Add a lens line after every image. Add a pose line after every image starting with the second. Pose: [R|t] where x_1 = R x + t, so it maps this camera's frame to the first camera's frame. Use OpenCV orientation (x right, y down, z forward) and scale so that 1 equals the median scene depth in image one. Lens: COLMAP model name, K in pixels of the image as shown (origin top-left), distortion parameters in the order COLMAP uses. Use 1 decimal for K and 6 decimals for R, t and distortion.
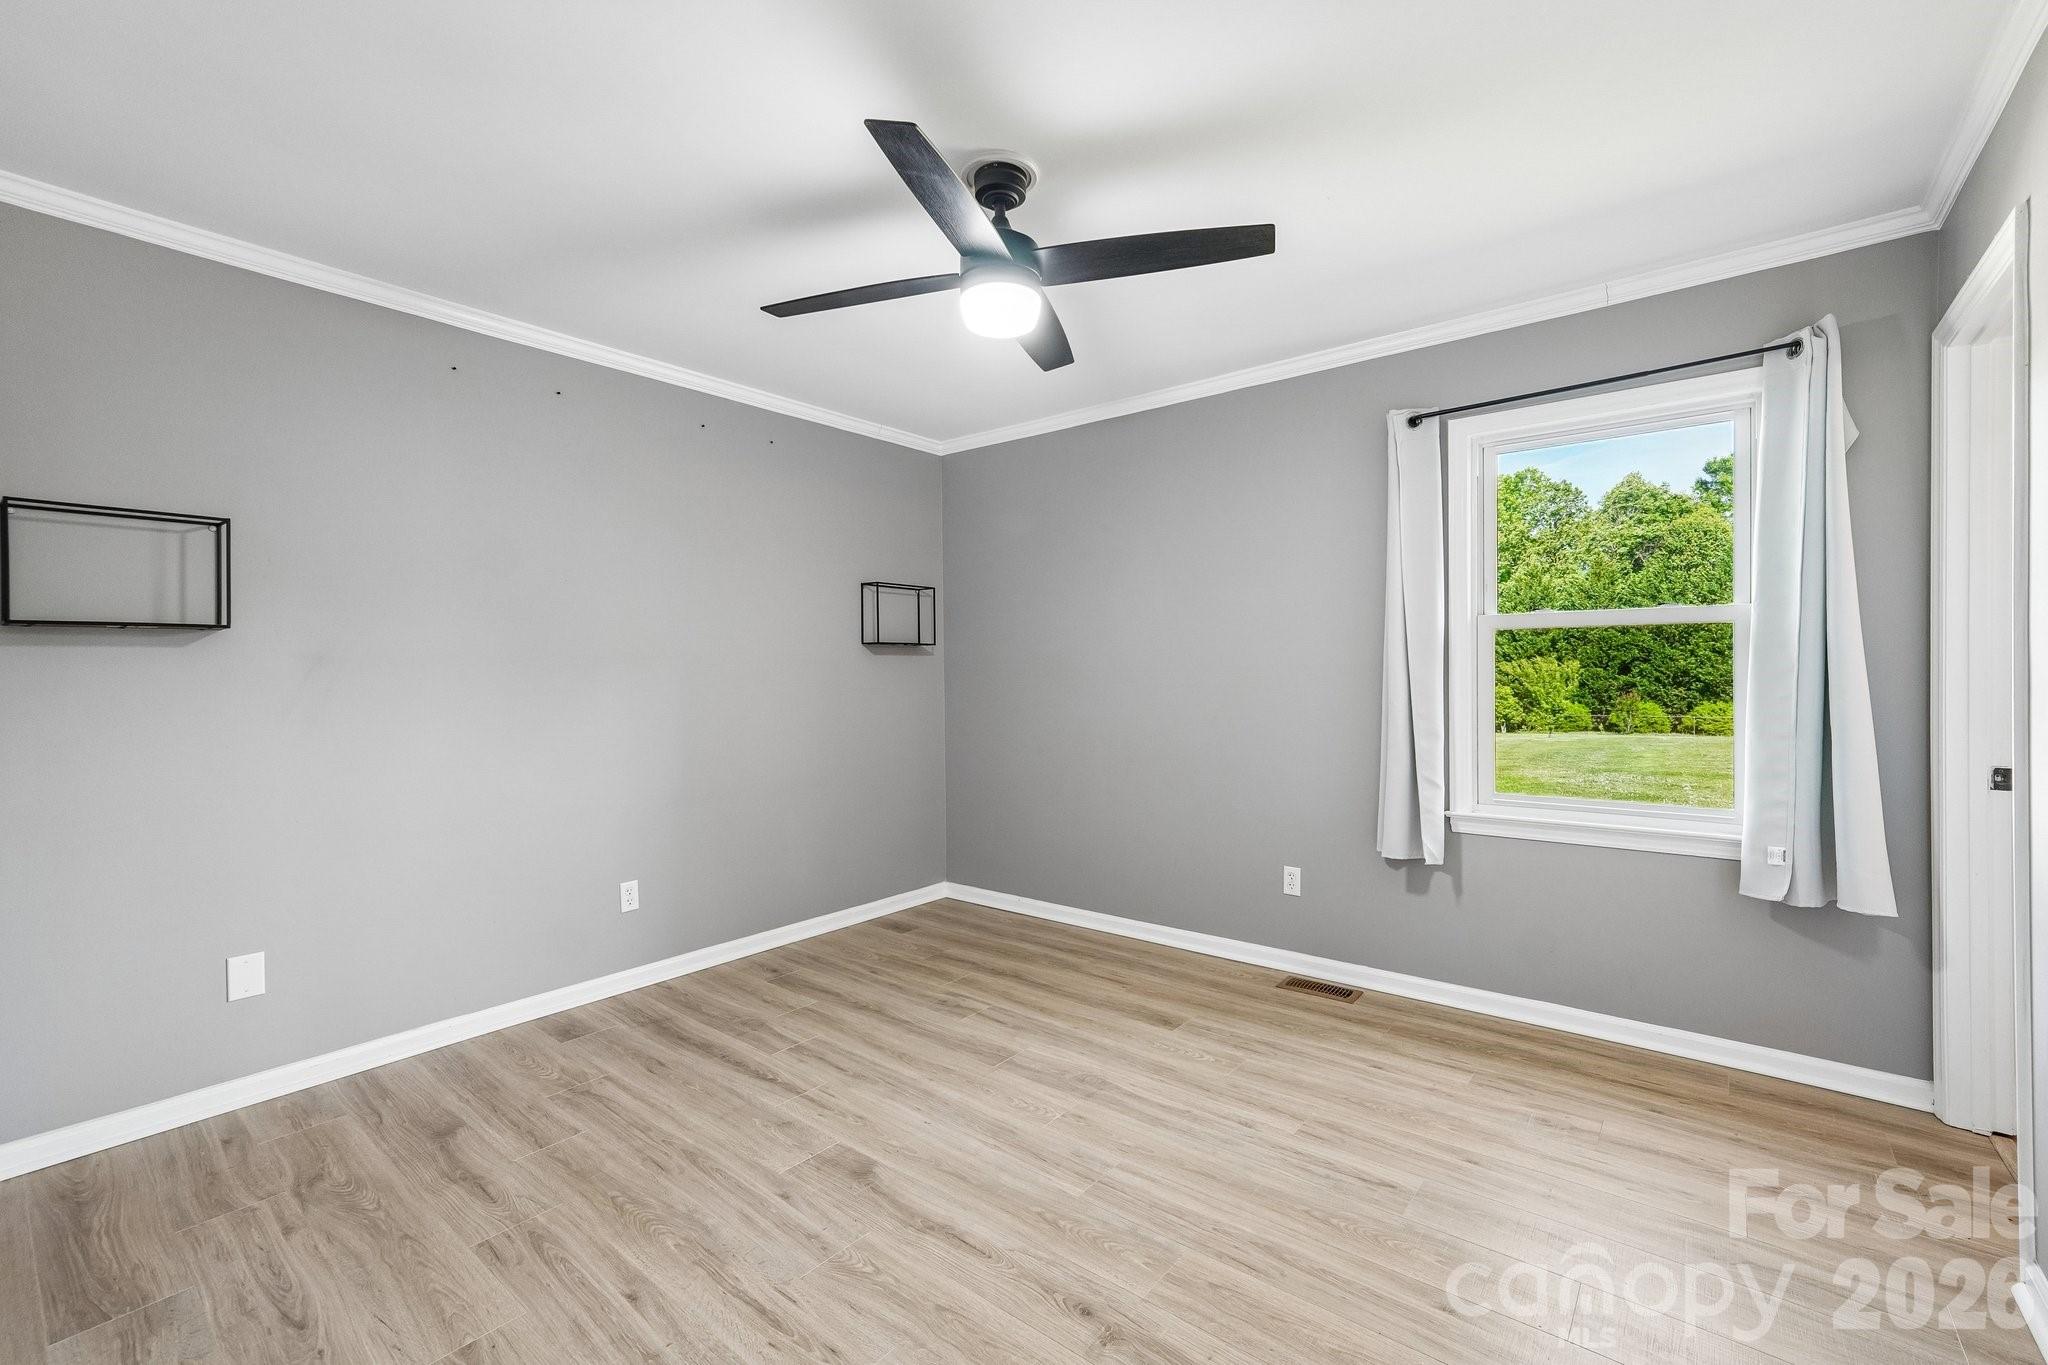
lens RADIAL K [[885.6, 0, 1021.3], [0, 885.6, 672.7], [0, 0, 1]] dist [-0.006963, 0.006967]
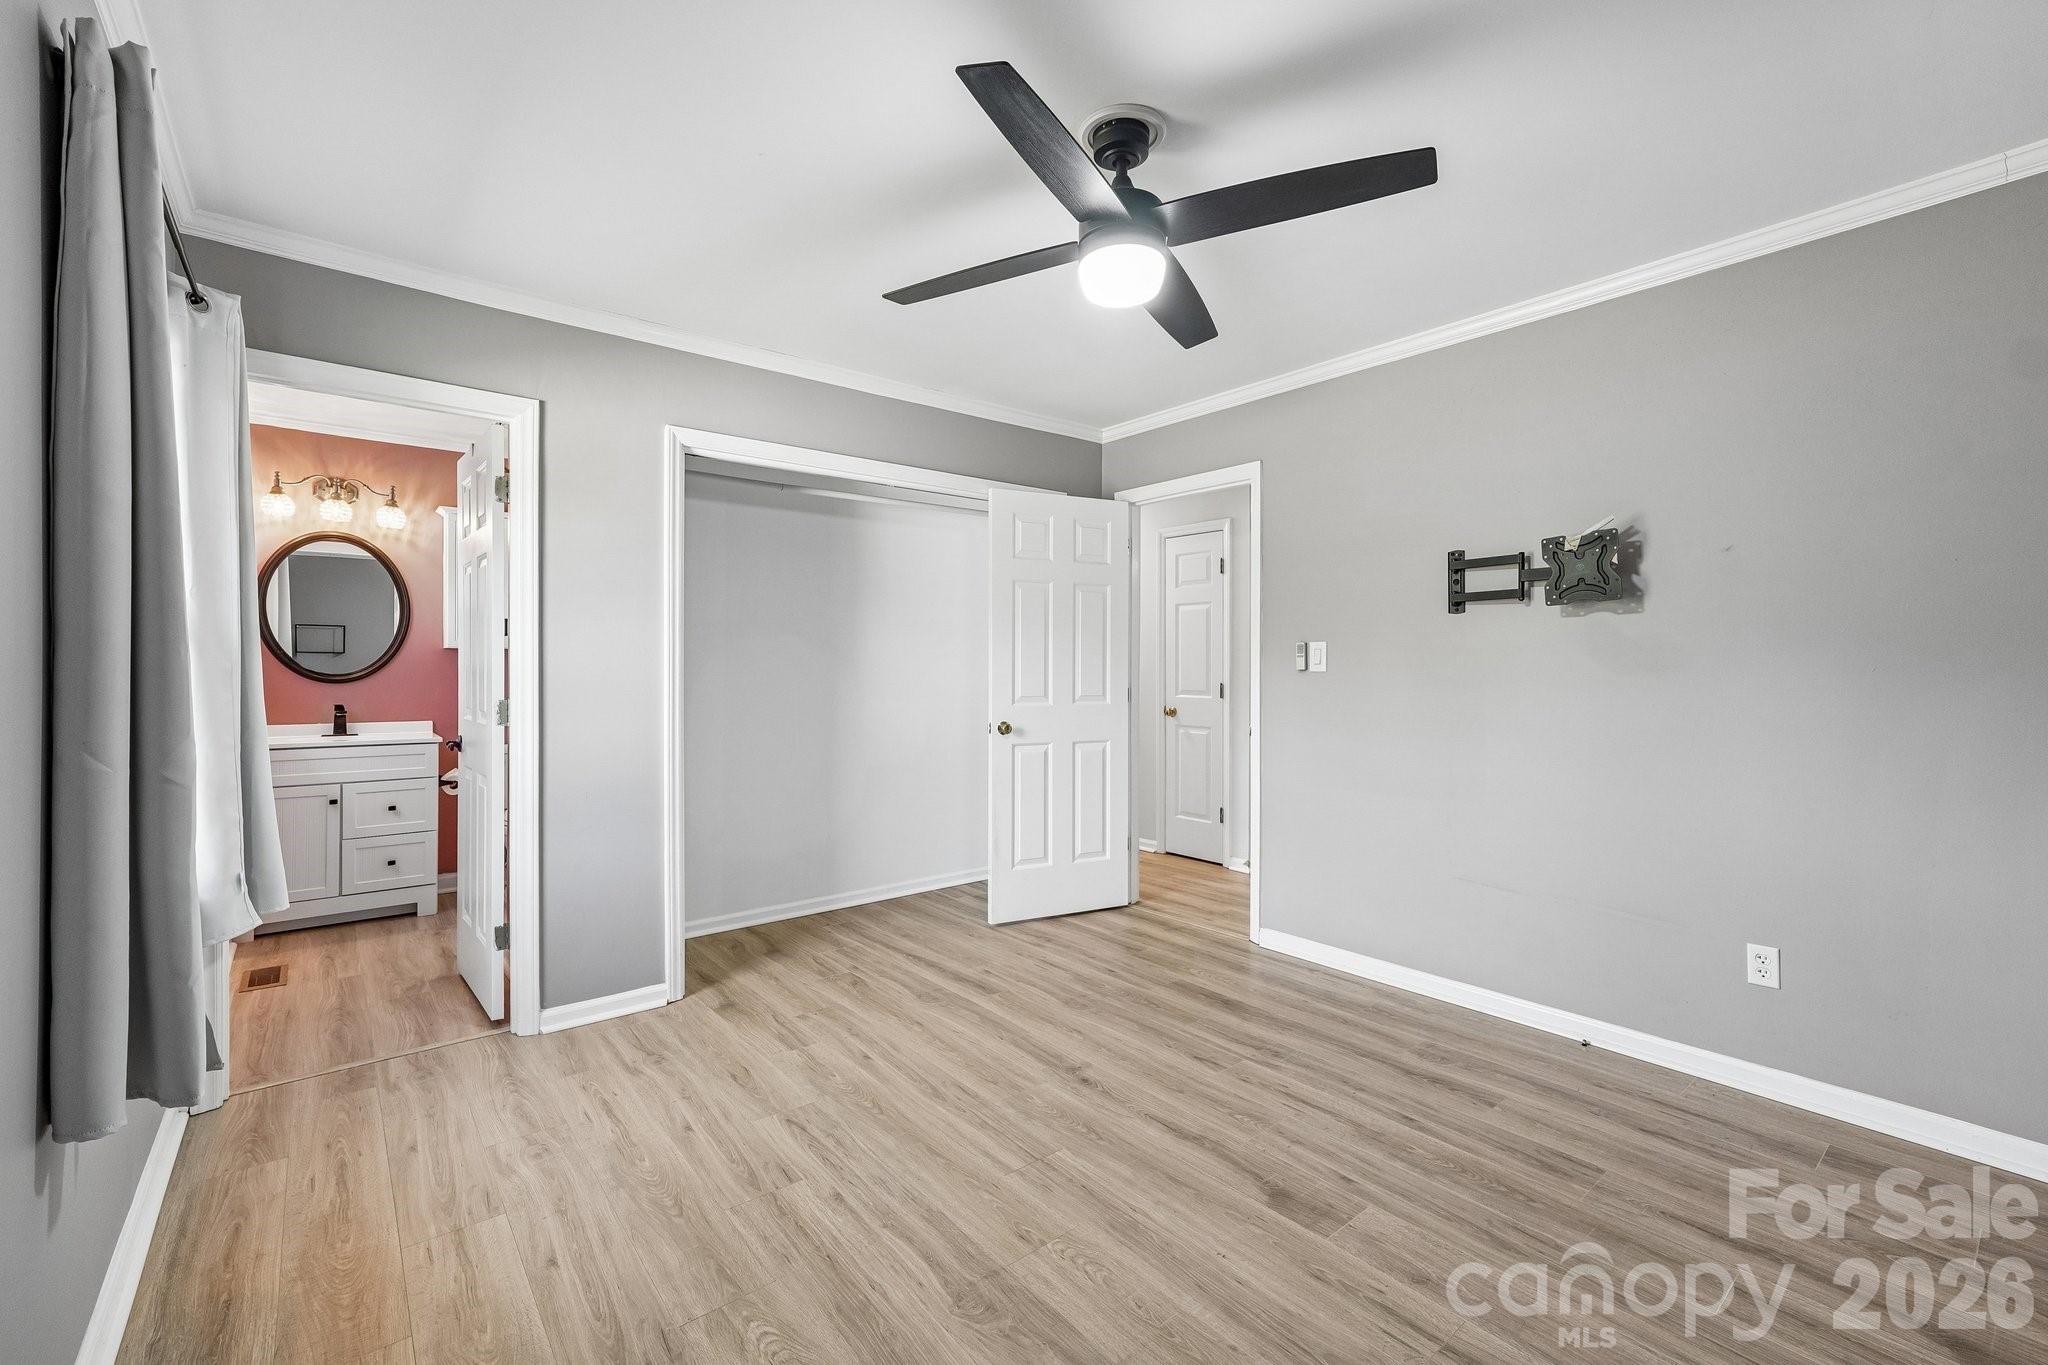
lens RADIAL K [[885.6, 0, 1021.3], [0, 885.6, 672.7], [0, 0, 1]] dist [-0.006963, 0.006967]
pose [[-0.980003, 0.007571, 0.198837, -0.100400], [0.008729, 0.999950, 0.004947, 0.000075], [-0.198789, 0.006584, -0.980020, 1.938876]]
